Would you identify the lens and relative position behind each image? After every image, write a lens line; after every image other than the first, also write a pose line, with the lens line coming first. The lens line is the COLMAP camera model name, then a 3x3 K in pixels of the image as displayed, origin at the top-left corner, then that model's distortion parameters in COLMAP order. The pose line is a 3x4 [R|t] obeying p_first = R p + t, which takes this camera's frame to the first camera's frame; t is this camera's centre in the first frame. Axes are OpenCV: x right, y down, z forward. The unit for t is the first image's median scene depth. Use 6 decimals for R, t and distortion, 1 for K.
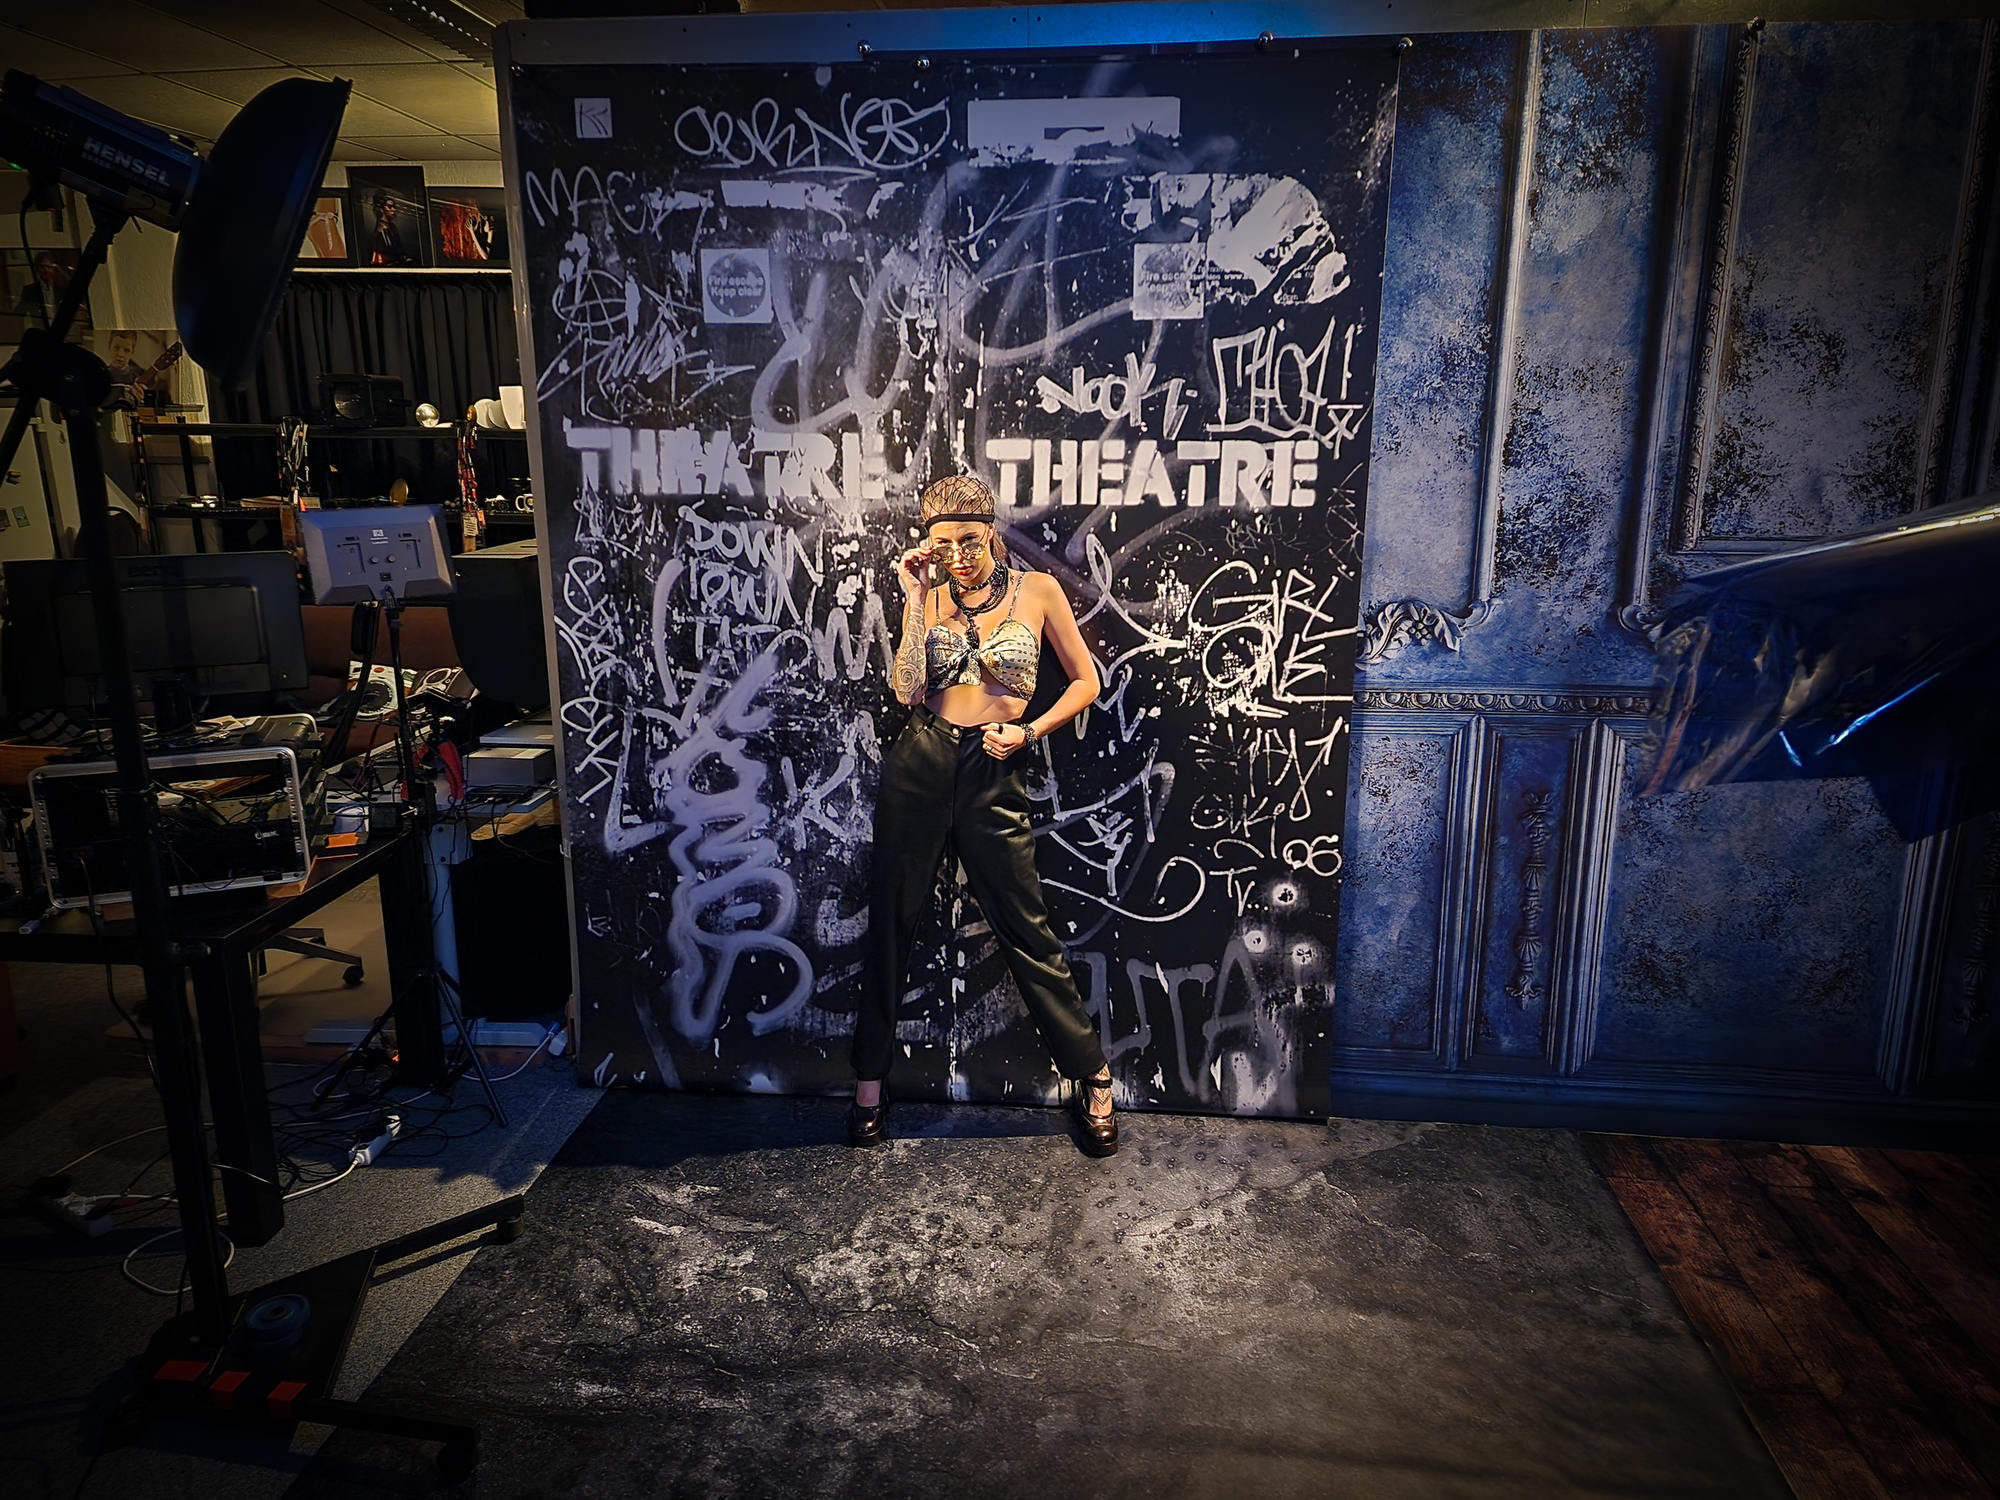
lens RADIAL K [[1352.3, 0, 1000.0], [0, 1352.3, 750.0], [0, 0, 1]] dist [0.077291, -0.061171]
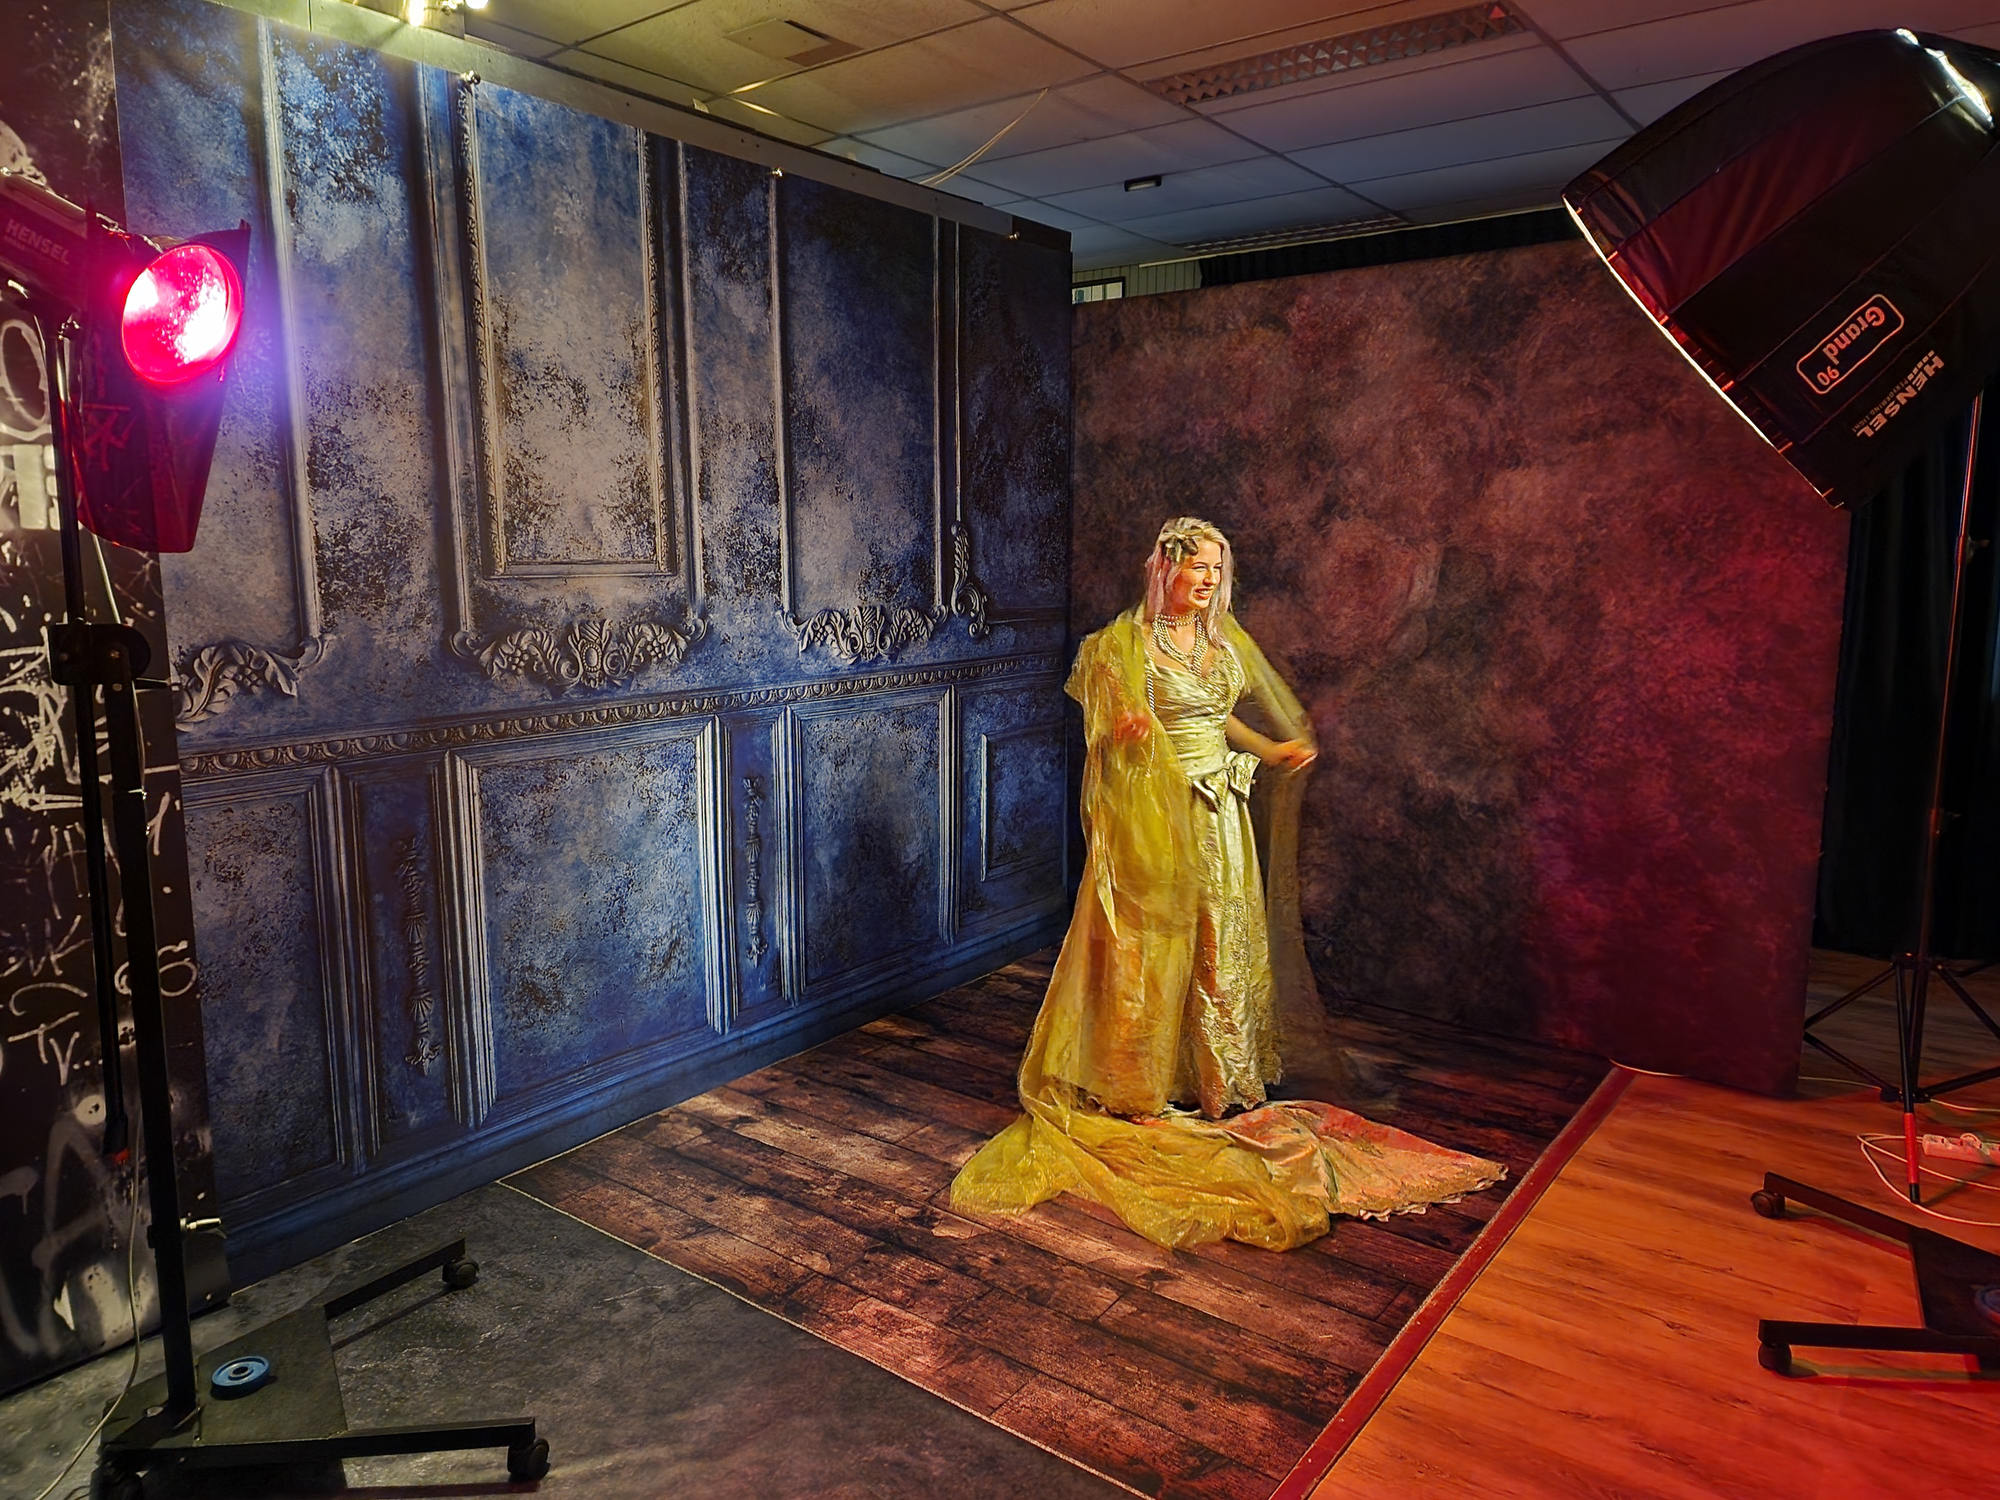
lens RADIAL K [[1352.3, 0, 1000.0], [0, 1352.3, 750.0], [0, 0, 1]] dist [0.077291, -0.061171]
pose [[0.521633, -0.134213, 0.842547, -0.181778], [0.206731, 0.978003, 0.027799, 0.031270], [-0.827744, 0.159680, 0.537905, 0.156383]]
